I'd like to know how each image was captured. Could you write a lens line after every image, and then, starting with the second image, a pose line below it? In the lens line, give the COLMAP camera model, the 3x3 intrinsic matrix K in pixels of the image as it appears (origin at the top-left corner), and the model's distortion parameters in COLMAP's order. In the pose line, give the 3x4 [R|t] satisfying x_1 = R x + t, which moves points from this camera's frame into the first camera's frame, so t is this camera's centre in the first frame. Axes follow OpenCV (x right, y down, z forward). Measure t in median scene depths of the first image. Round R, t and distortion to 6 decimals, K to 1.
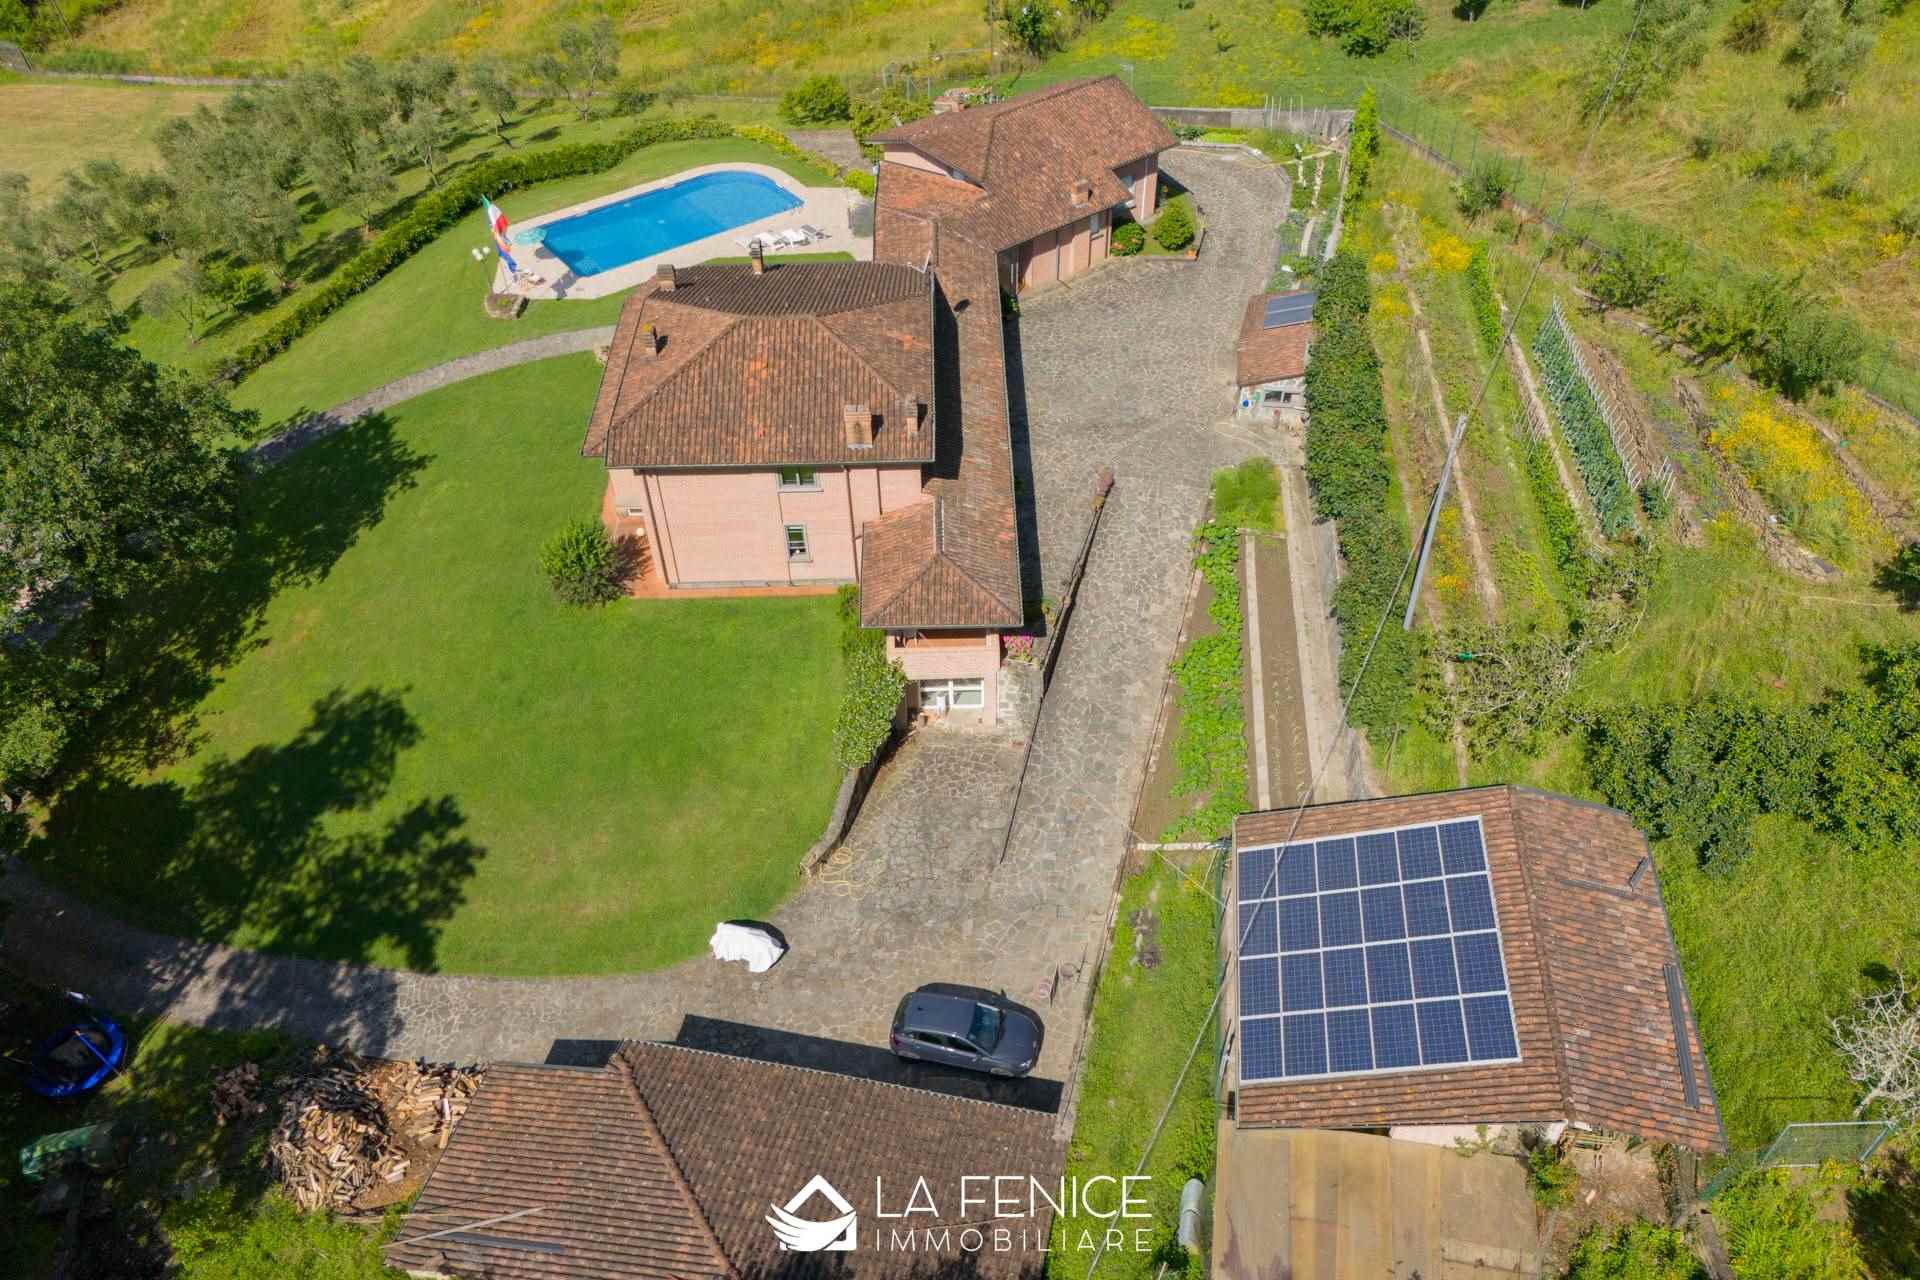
lens RADIAL K [[1412.0, 0, 974.8], [0, 1412.0, 697.4], [0, 0, 1]] dist [0.059439, -0.050990]
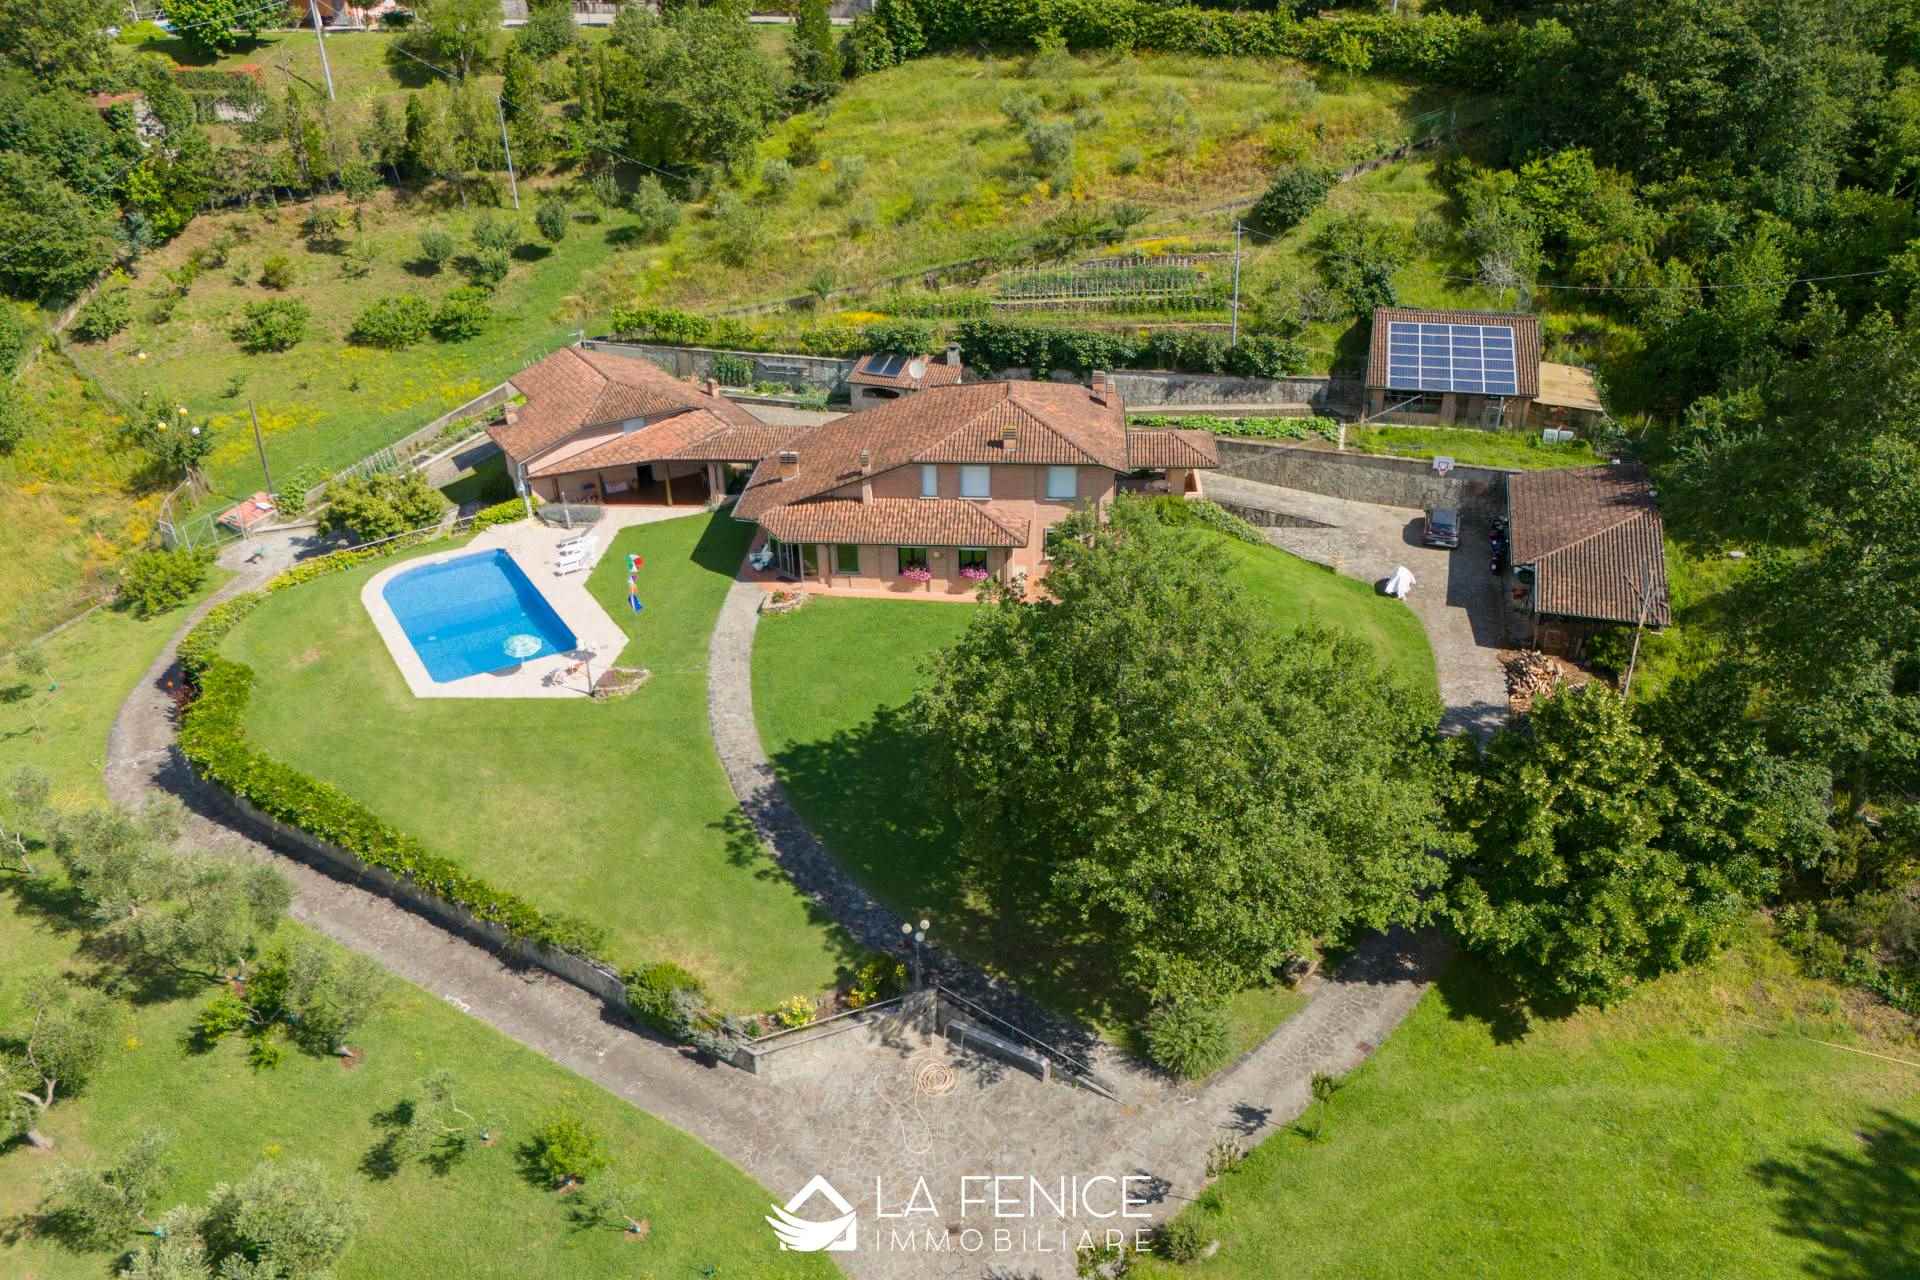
lens RADIAL K [[1412.0, 0, 965.5], [0, 1412.0, 640.7], [0, 0, 1]] dist [0.059439, -0.050990]
pose [[0.094757, -0.462012, 0.881797, -1.402416], [0.709071, 0.653053, 0.265968, -0.480196], [-0.698741, 0.600055, 0.389481, 0.607906]]
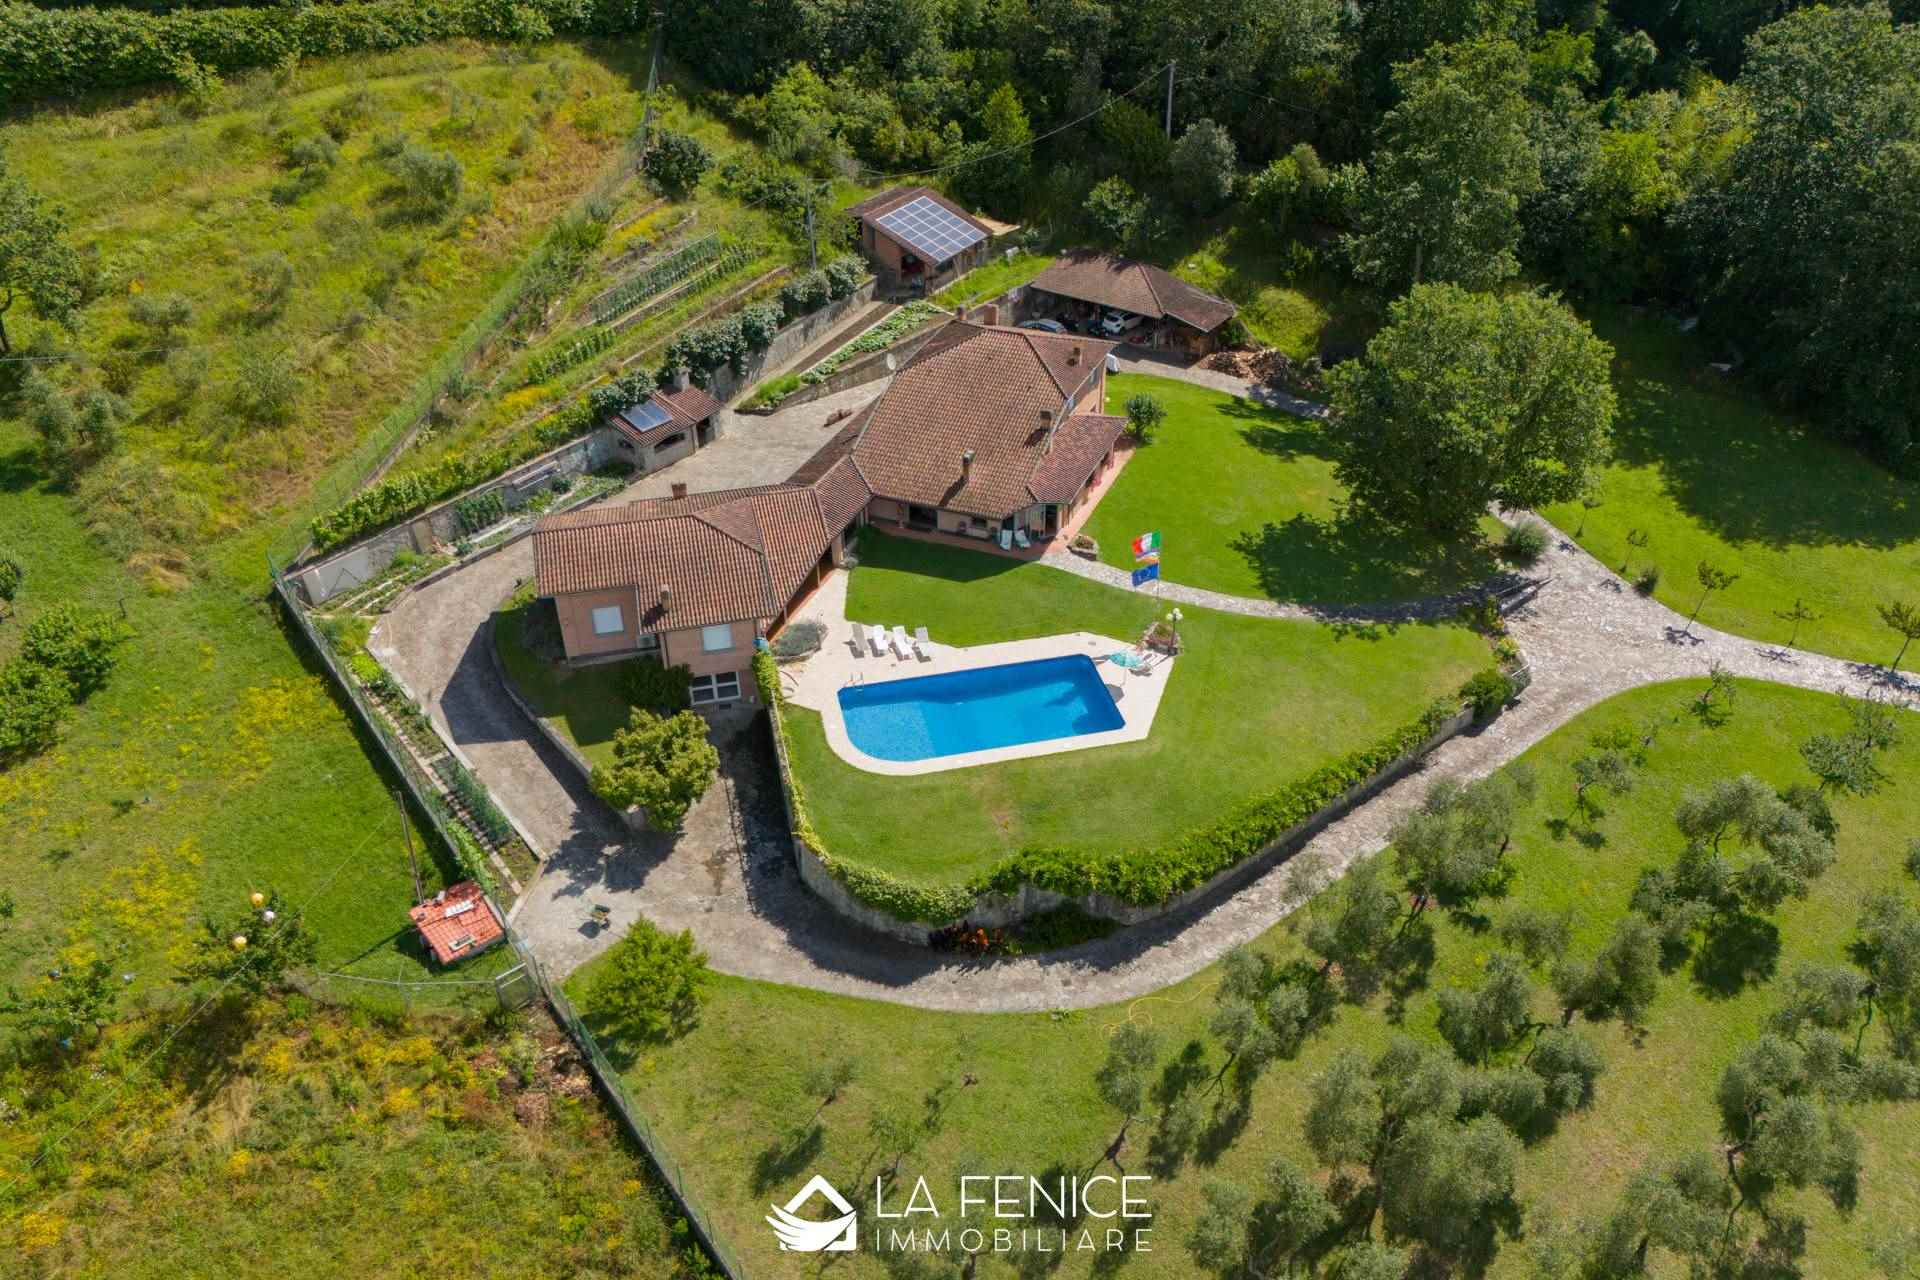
lens RADIAL K [[1412.0, 0, 965.4], [0, 1412.0, 639.0], [0, 0, 1]] dist [0.059439, -0.050990]
pose [[-0.914209, -0.209136, 0.347109, -0.724035], [0.299933, 0.226802, 0.926607, -1.686245], [-0.272512, 0.951222, -0.144618, 1.530726]]
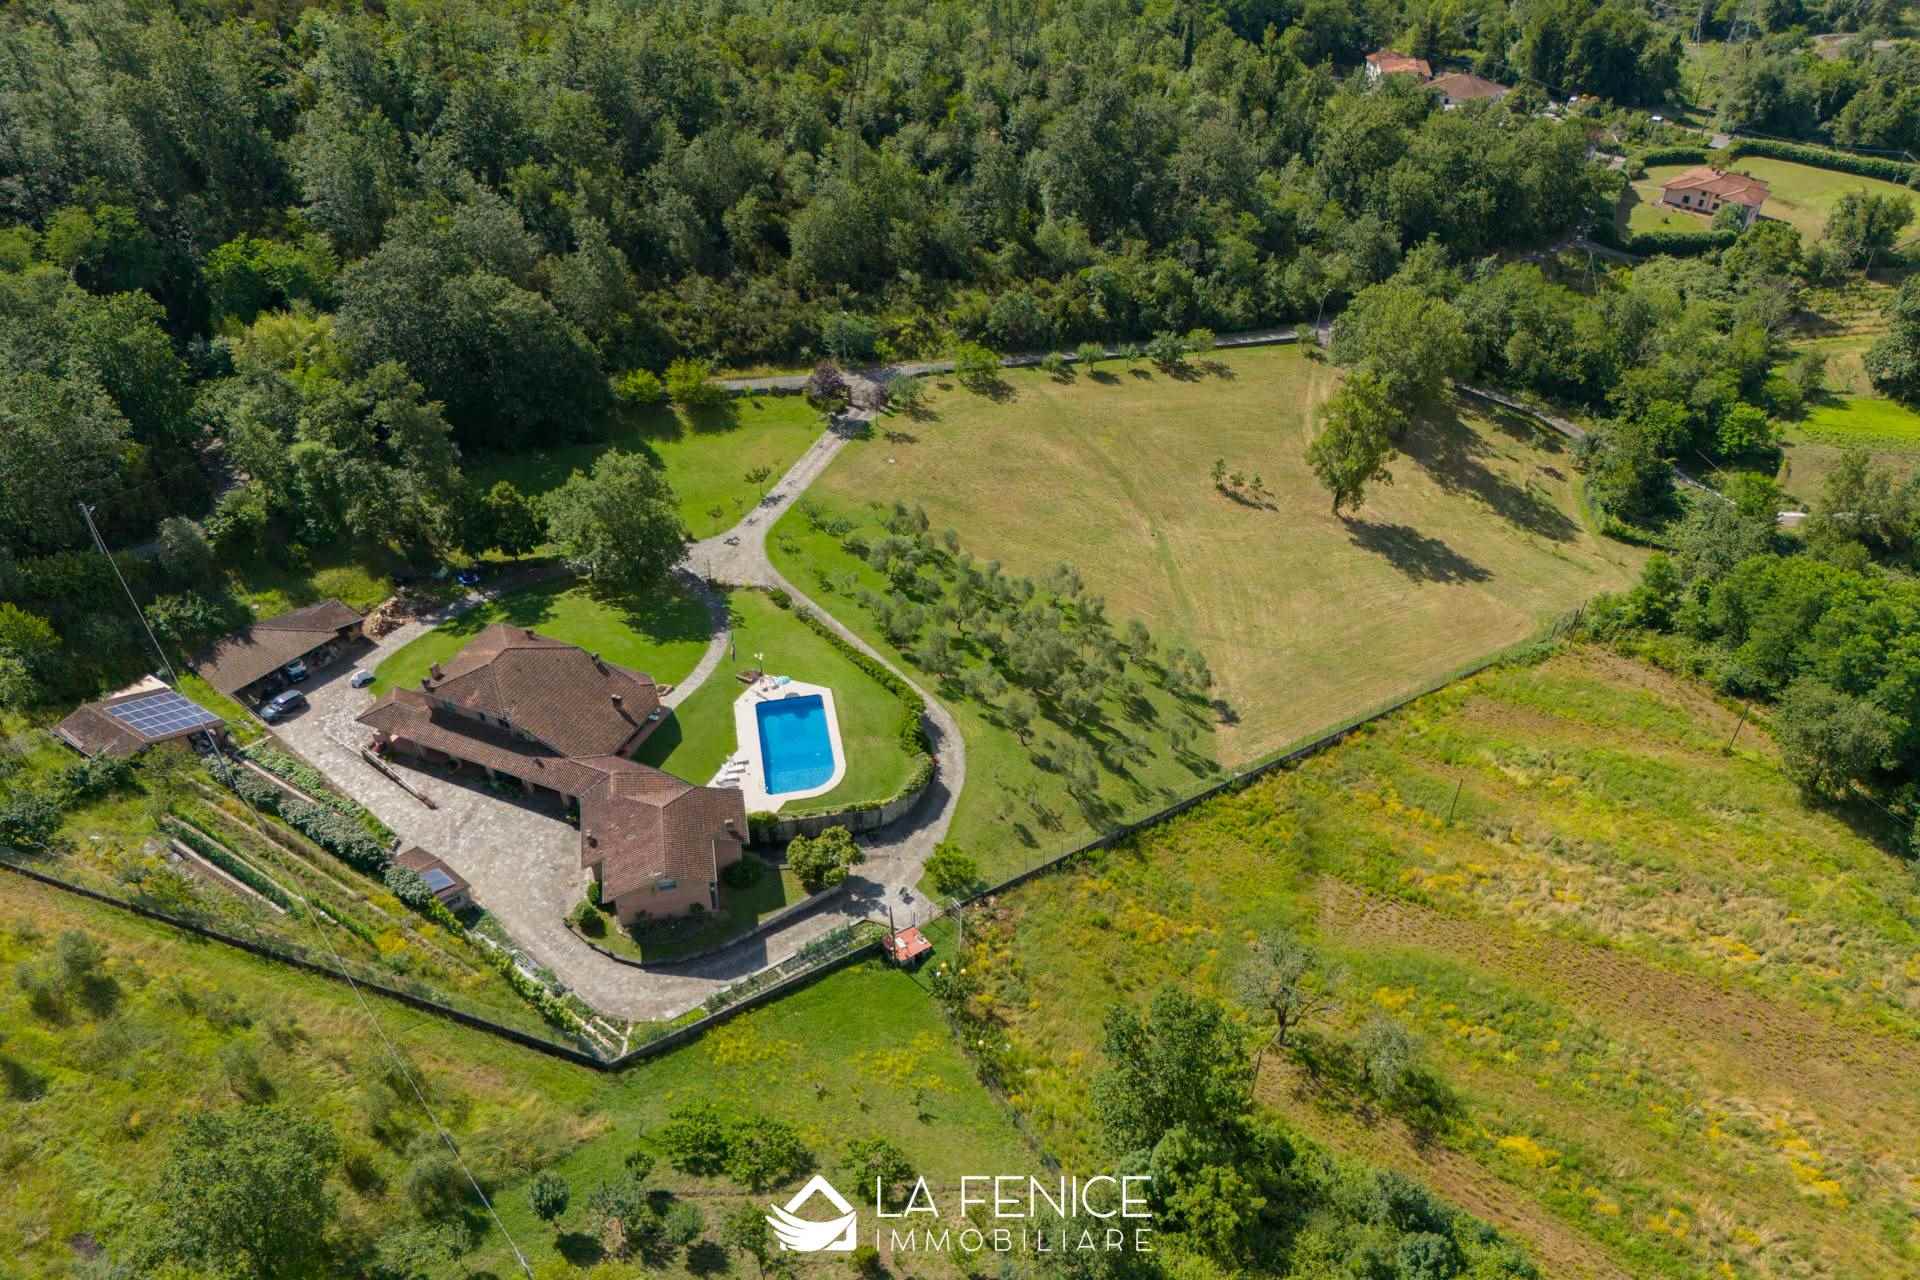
lens RADIAL K [[1412.0, 0, 967.5], [0, 1412.0, 643.5], [0, 0, 1]] dist [0.059439, -0.050990]
pose [[-0.431405, 0.574100, -0.695916, 1.210350], [-0.628164, 0.362521, 0.688468, -2.454769], [0.647534, 0.734158, 0.204236, 0.958878]]
